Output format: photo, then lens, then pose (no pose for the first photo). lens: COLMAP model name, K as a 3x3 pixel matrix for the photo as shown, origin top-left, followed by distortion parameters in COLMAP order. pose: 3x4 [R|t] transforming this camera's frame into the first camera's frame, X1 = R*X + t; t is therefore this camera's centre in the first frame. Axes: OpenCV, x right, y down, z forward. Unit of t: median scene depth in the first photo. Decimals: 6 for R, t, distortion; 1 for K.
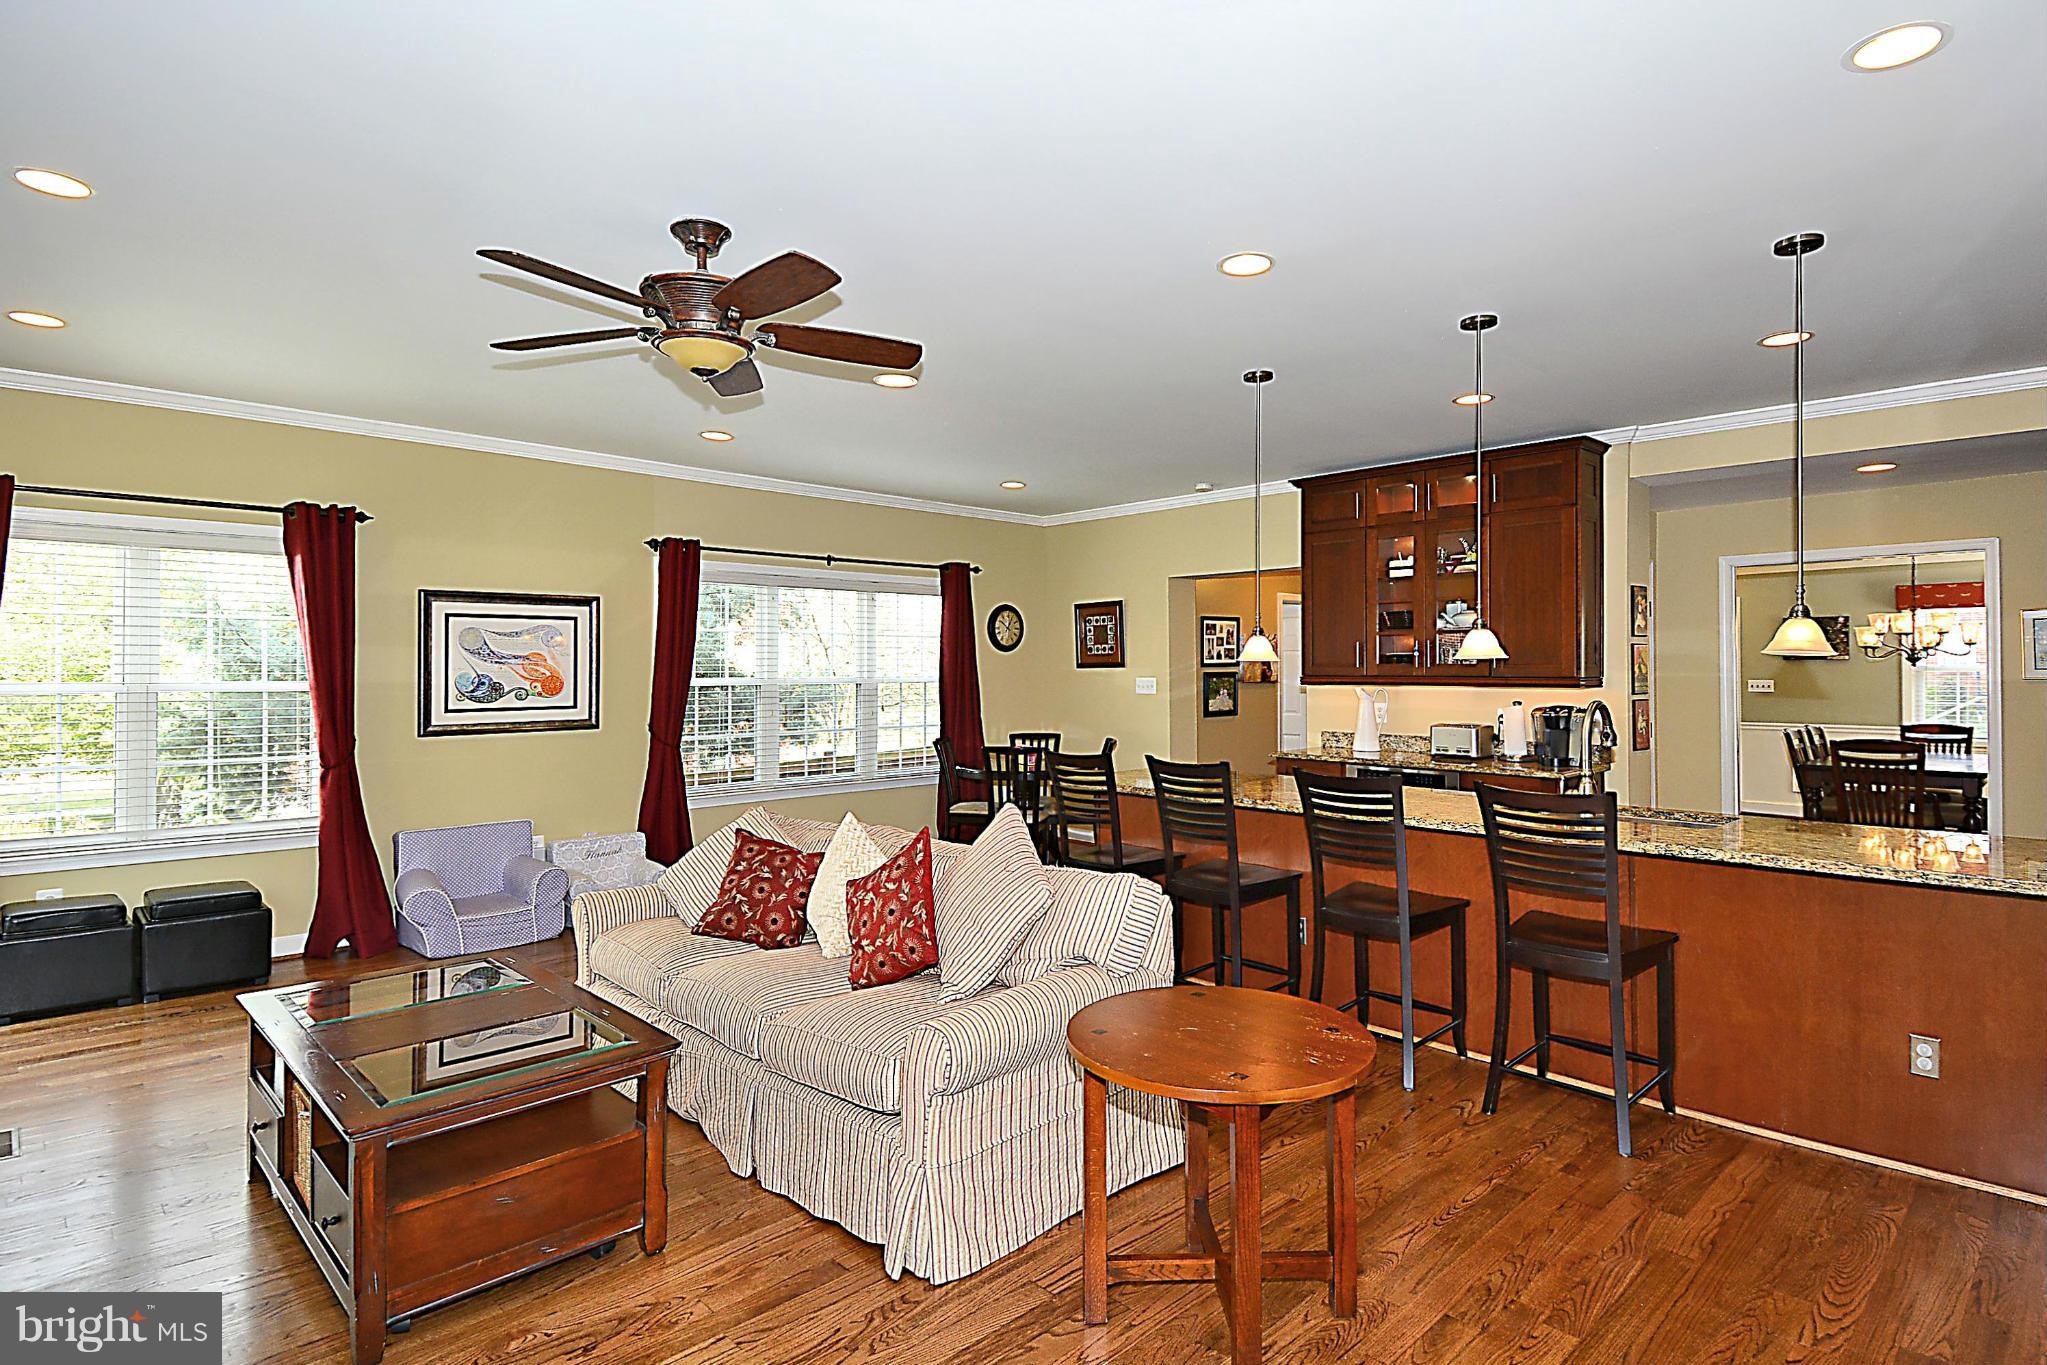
lens RADIAL K [[1099.4, 0, 1014.2], [0, 1099.4, 666.0], [0, 0, 1]] dist [0.074962, -0.043211]
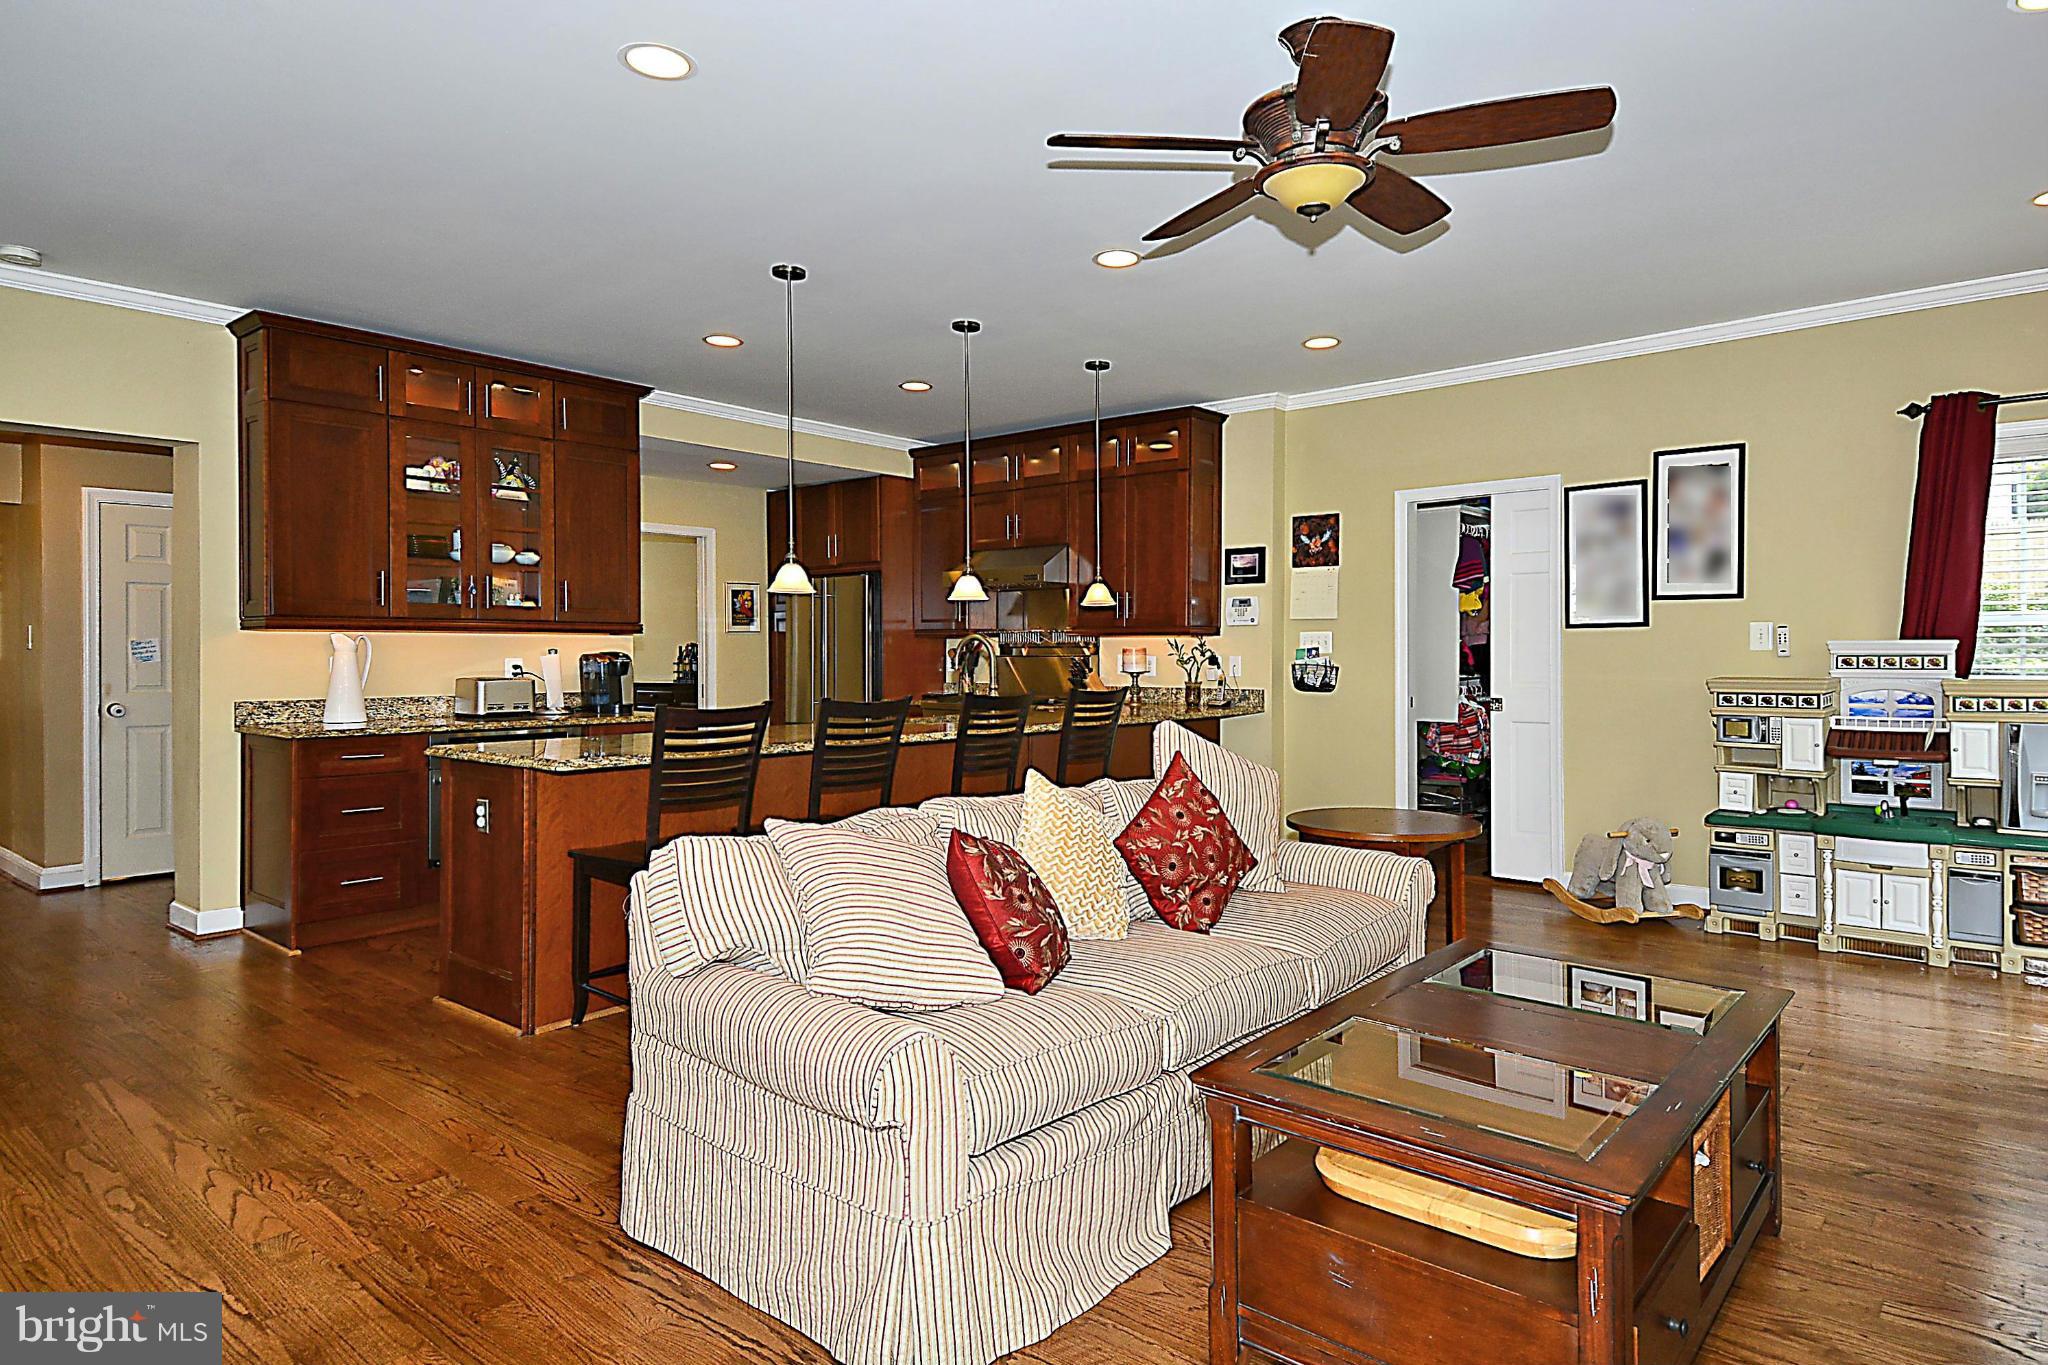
lens RADIAL K [[1154.0, 0, 1029.4], [0, 1154.0, 651.6], [0, 0, 1]] dist [0.029407, -0.000513]
pose [[-0.097926, 0.001634, 0.995192, -0.511405], [-0.000469, 0.999998, -0.001688, 0.033796], [-0.995194, -0.000632, -0.097925, 0.675074]]
